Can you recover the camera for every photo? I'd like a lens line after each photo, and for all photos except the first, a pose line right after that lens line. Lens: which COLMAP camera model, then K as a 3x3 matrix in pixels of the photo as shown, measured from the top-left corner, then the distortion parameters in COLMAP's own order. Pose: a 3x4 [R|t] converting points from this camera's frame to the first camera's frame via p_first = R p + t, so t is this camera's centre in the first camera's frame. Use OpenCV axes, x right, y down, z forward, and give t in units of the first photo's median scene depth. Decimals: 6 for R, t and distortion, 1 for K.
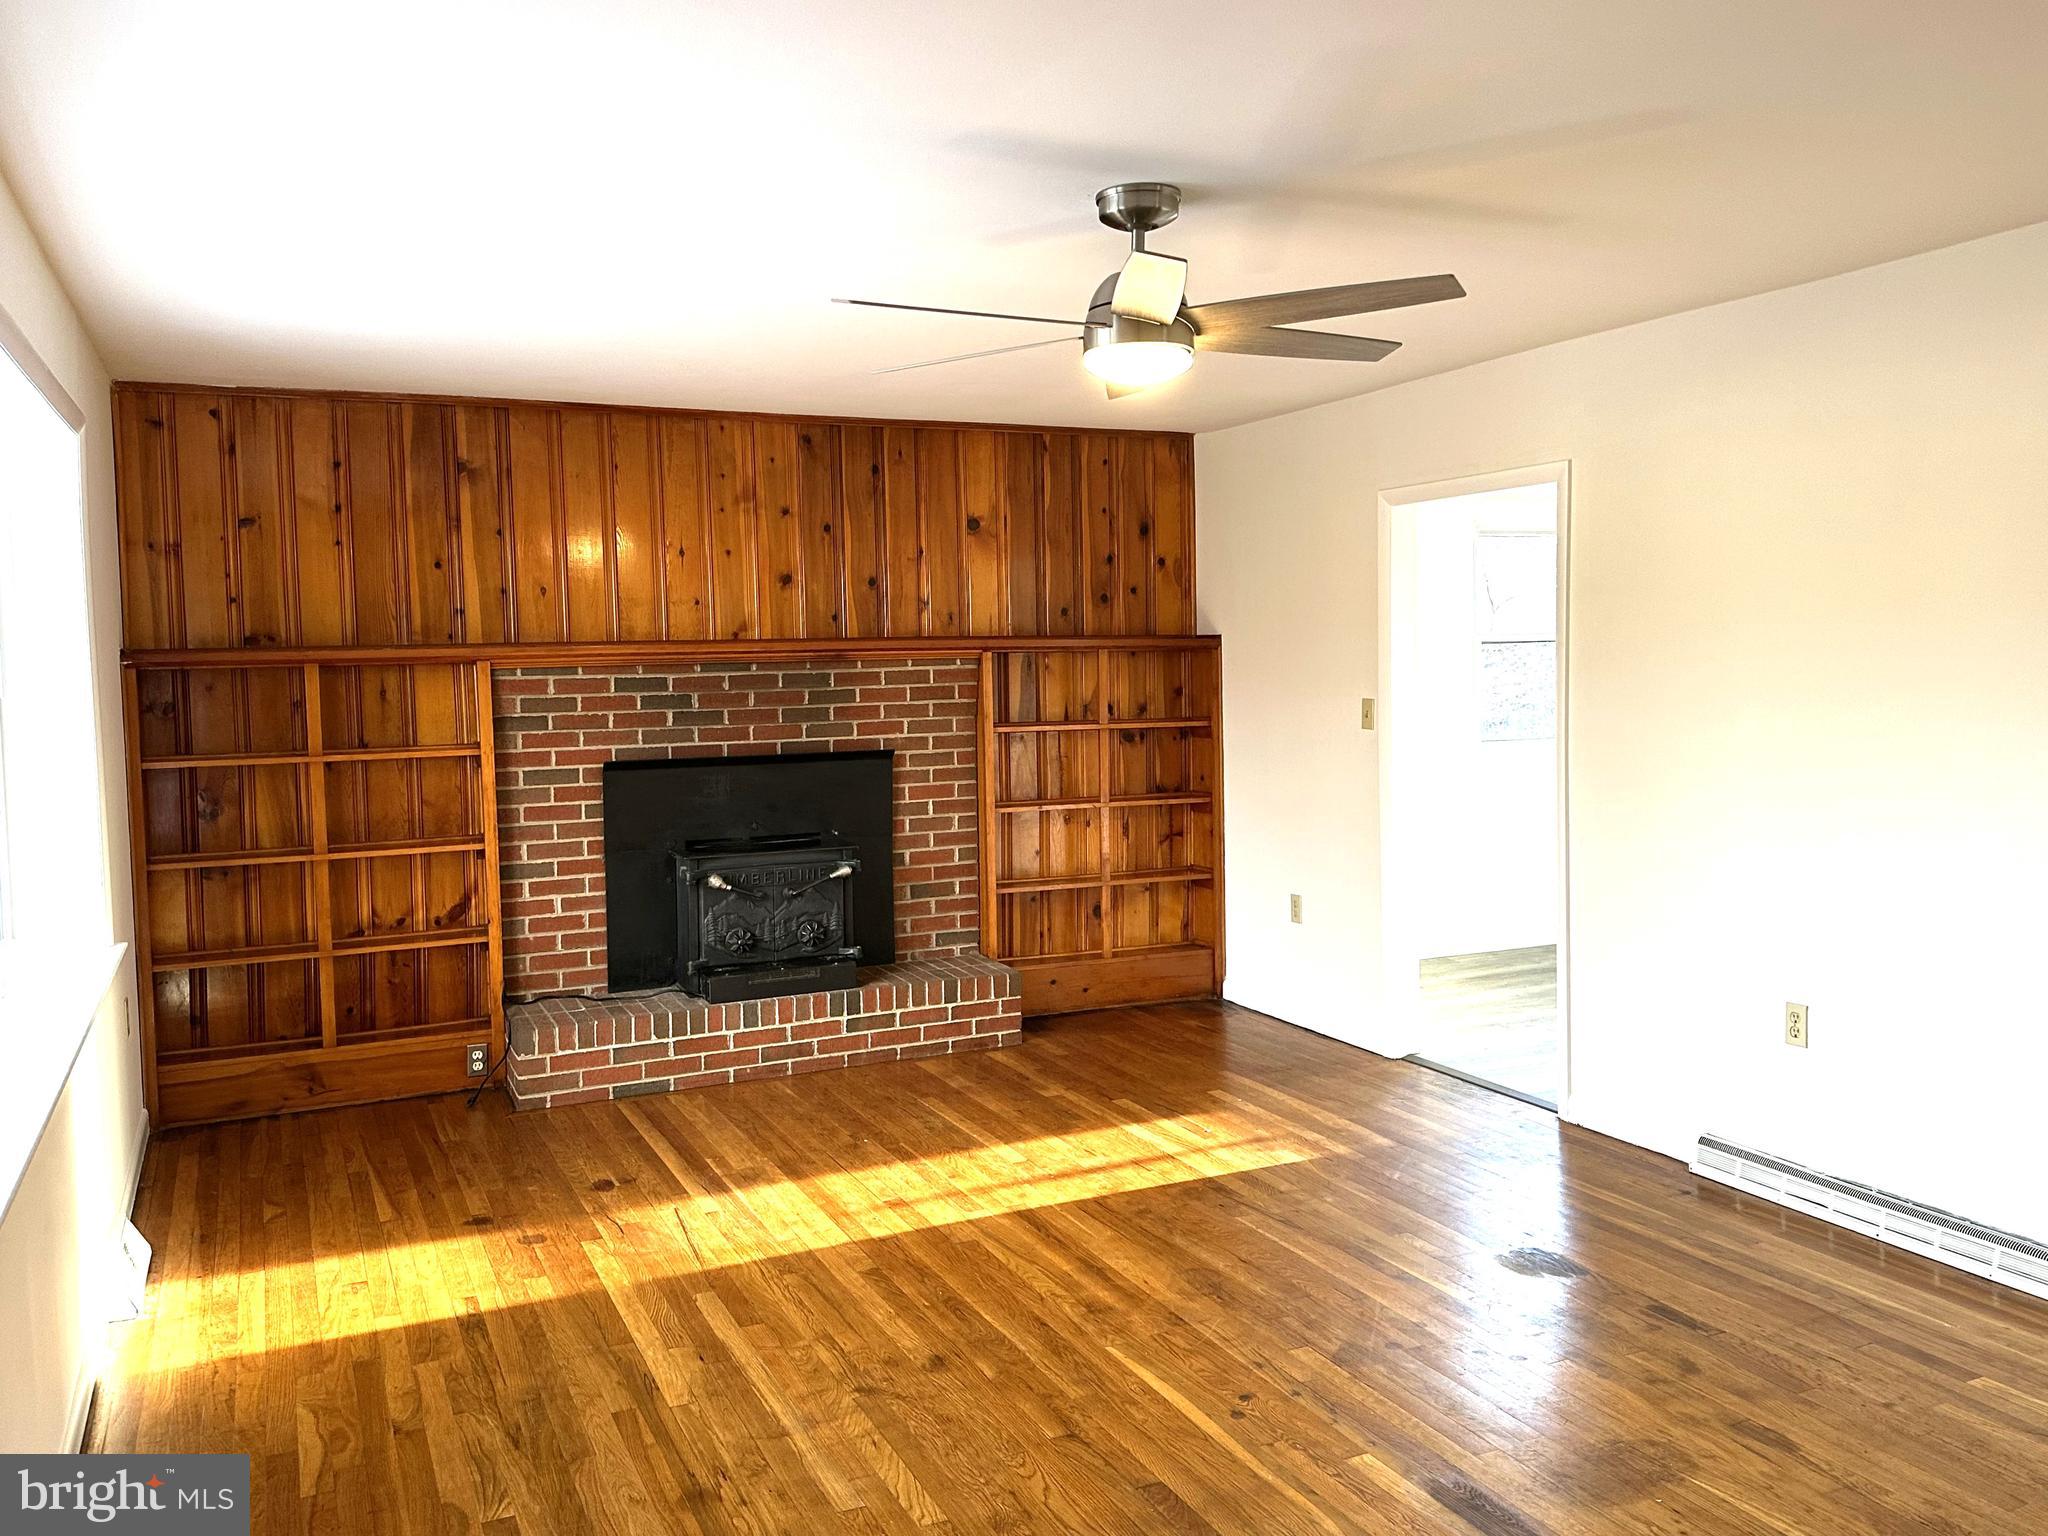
lens RADIAL K [[1622.4, 0, 1024.0], [0, 1622.4, 768.0], [0, 0, 1]] dist [0.195628, -0.394102]
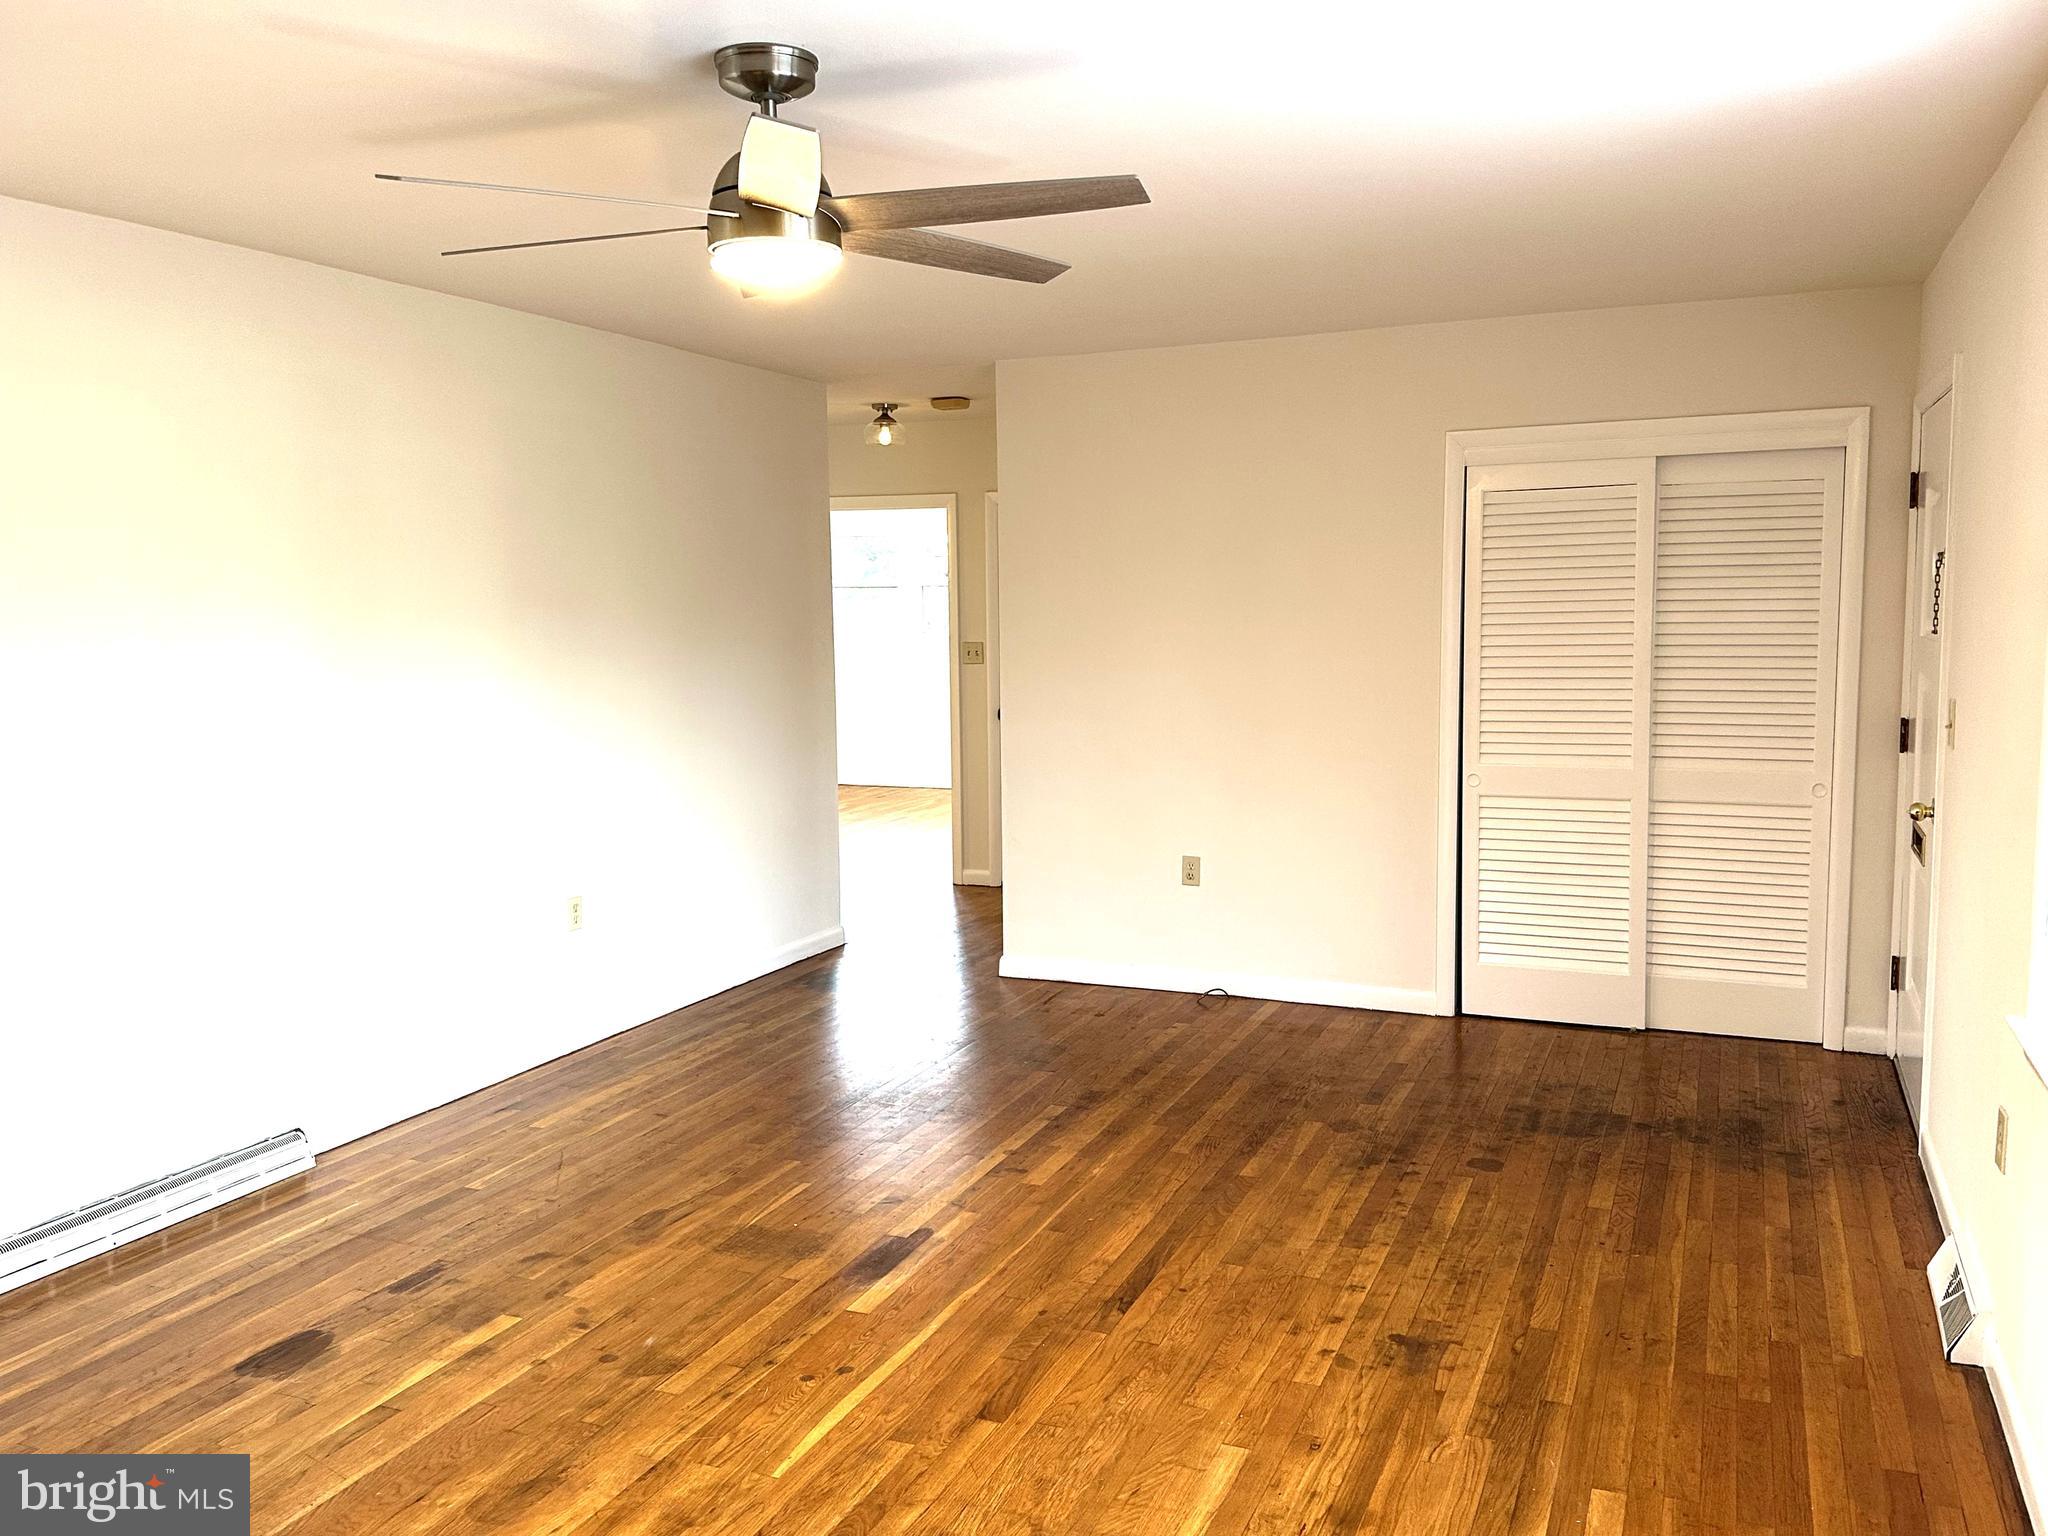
lens RADIAL K [[1622.4, 0, 1024.0], [0, 1622.4, 768.0], [0, 0, 1]] dist [0.195628, -0.394102]
pose [[-0.667303, -0.051811, 0.742982, -0.363102], [0.082461, 0.986305, 0.142841, -0.055516], [-0.740207, 0.156585, -0.653891, 0.823541]]
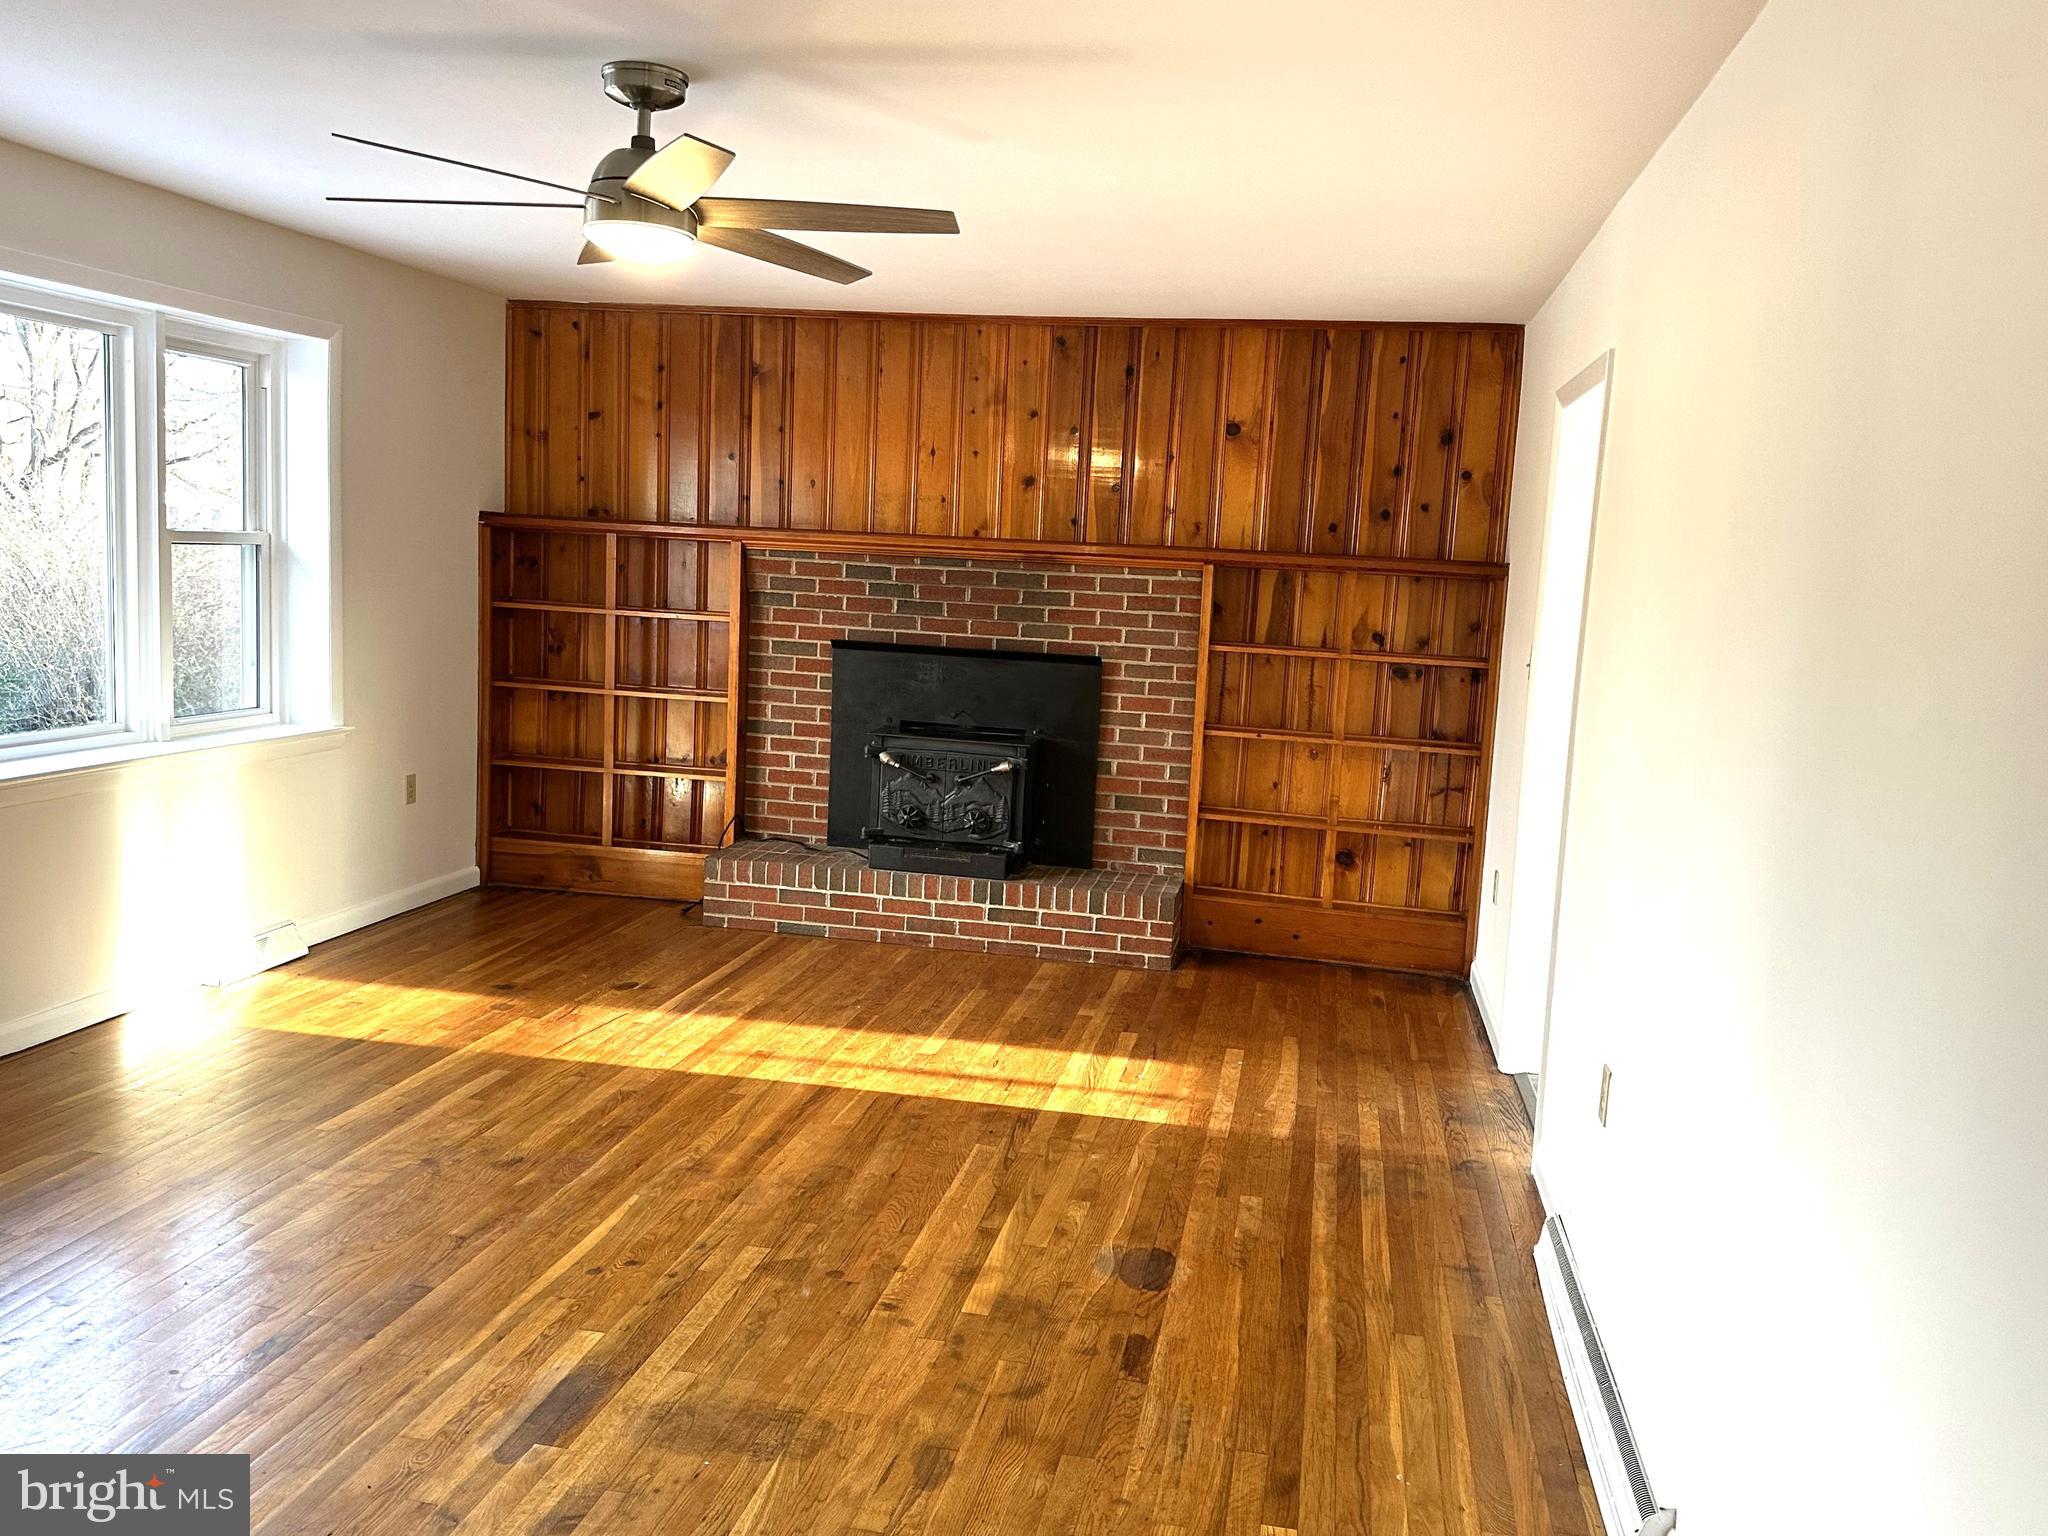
lens RADIAL K [[1622.4, 0, 1024.0], [0, 1622.4, 768.0], [0, 0, 1]] dist [0.195628, -0.394102]
pose [[0.811005, 0.133909, -0.569508, 0.485814], [-0.108678, 0.990992, 0.078250, -0.017620], [0.574857, -0.001568, 0.818253, 0.166007]]
